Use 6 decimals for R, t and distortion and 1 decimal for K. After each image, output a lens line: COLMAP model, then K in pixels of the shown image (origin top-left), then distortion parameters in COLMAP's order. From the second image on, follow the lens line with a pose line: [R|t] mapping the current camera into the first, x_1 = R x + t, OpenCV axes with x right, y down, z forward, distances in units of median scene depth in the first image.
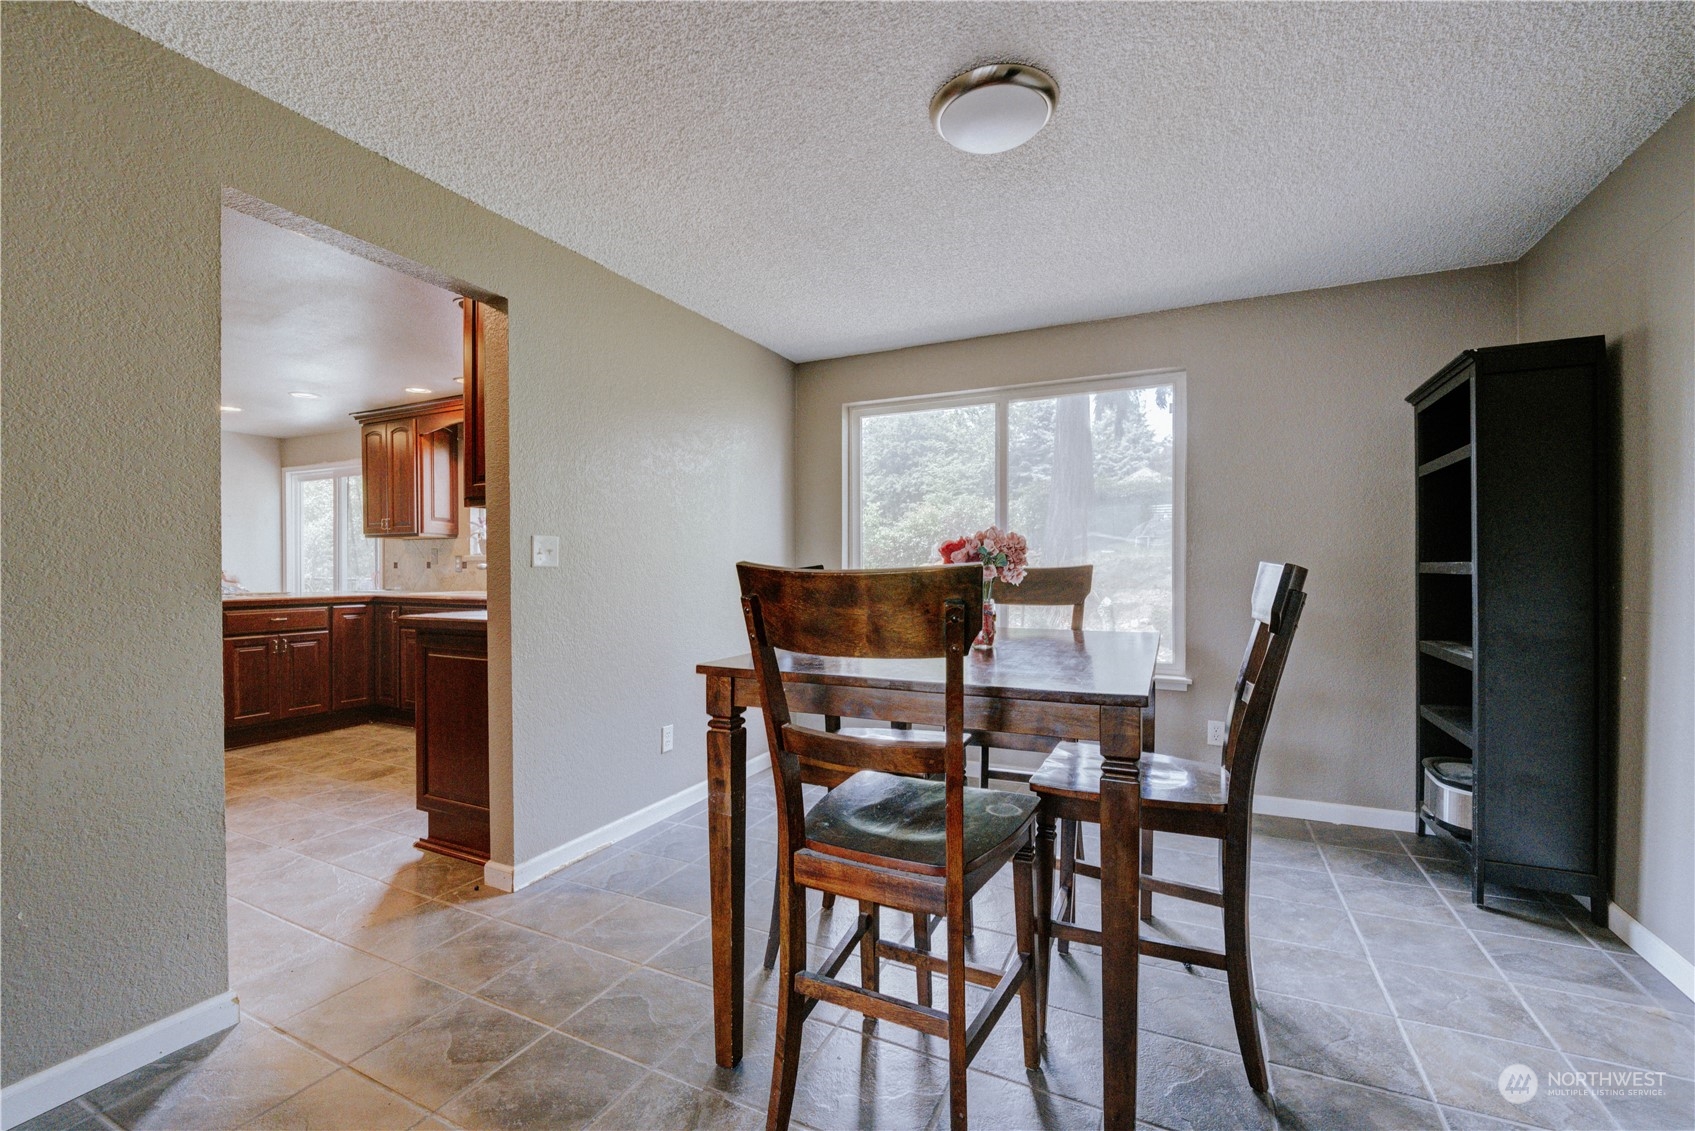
lens RADIAL K [[690.1, 0, 849.9], [0, 690.1, 571.5], [0, 0, 1]] dist [-0.007977, -0.000587]
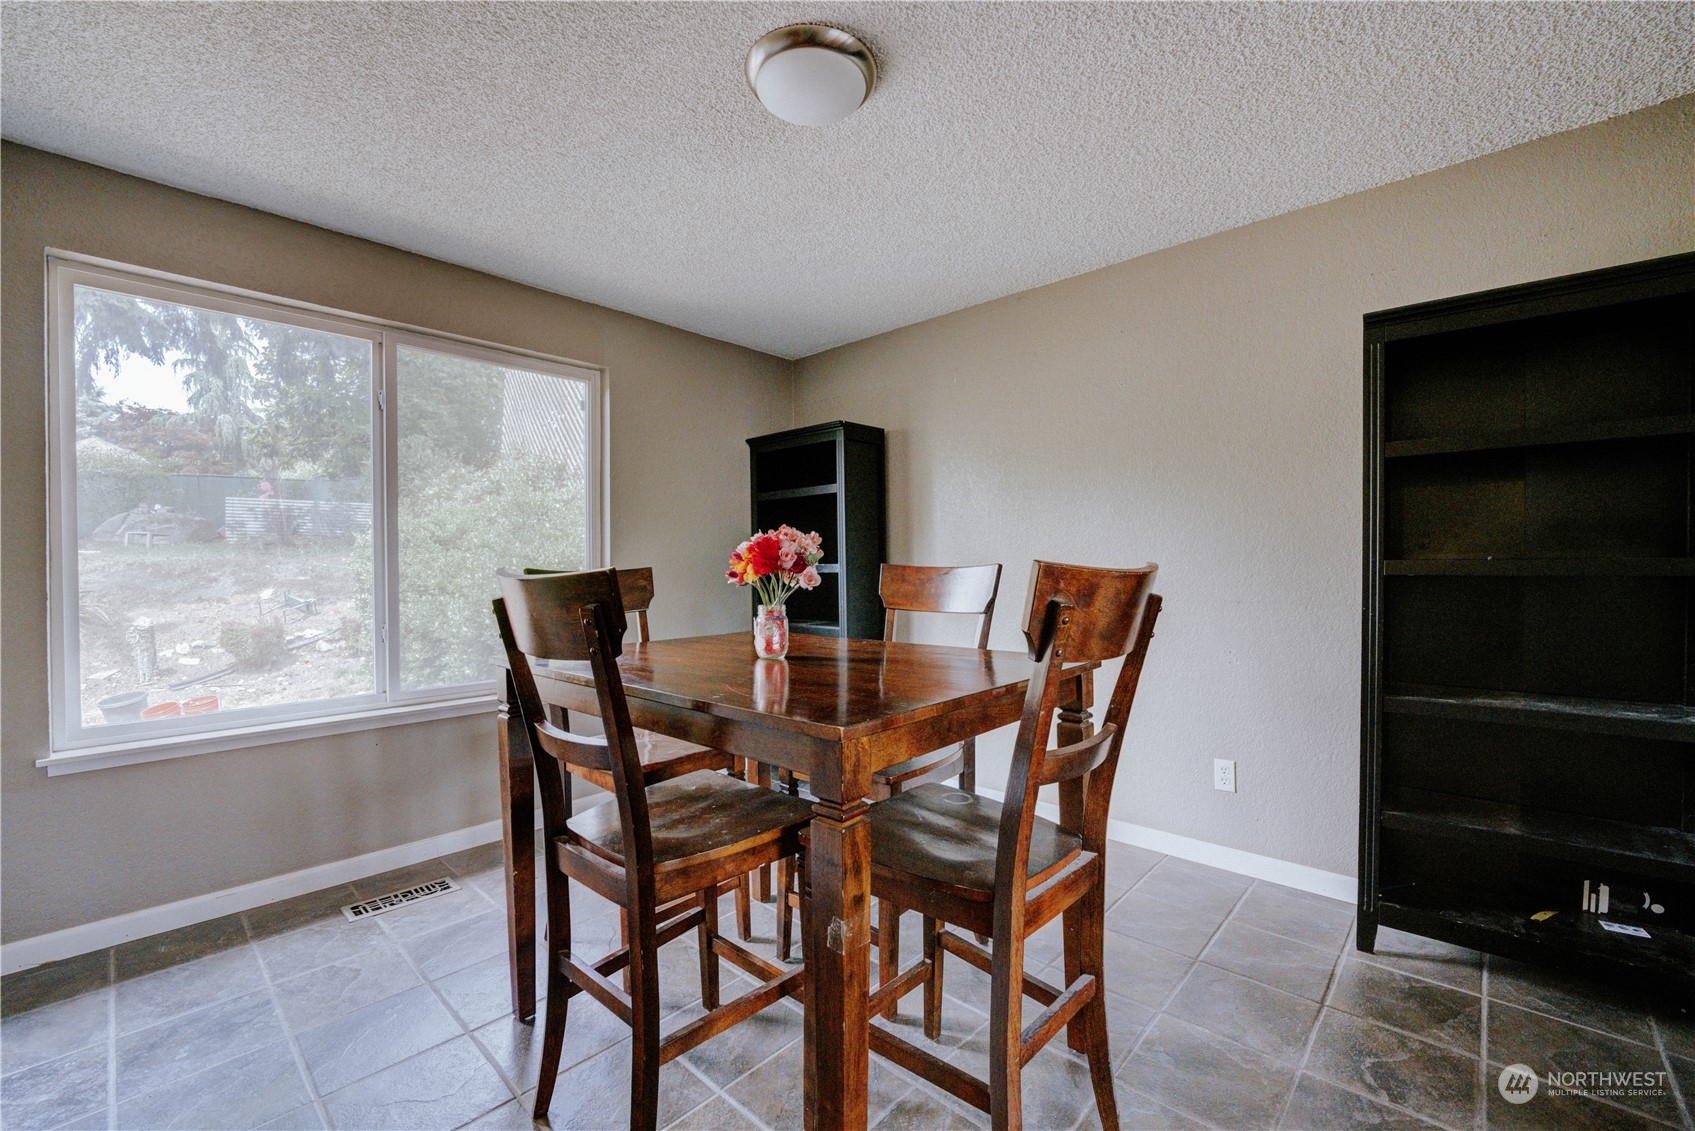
lens RADIAL K [[690.1, 0, 855.7], [0, 690.1, 568.7], [0, 0, 1]] dist [-0.007977, -0.000587]
pose [[0.283737, -0.009229, 0.958858, -0.535093], [0.019405, 0.999804, 0.003881, 0.002236], [-0.958706, 0.017505, 0.283861, 0.513862]]
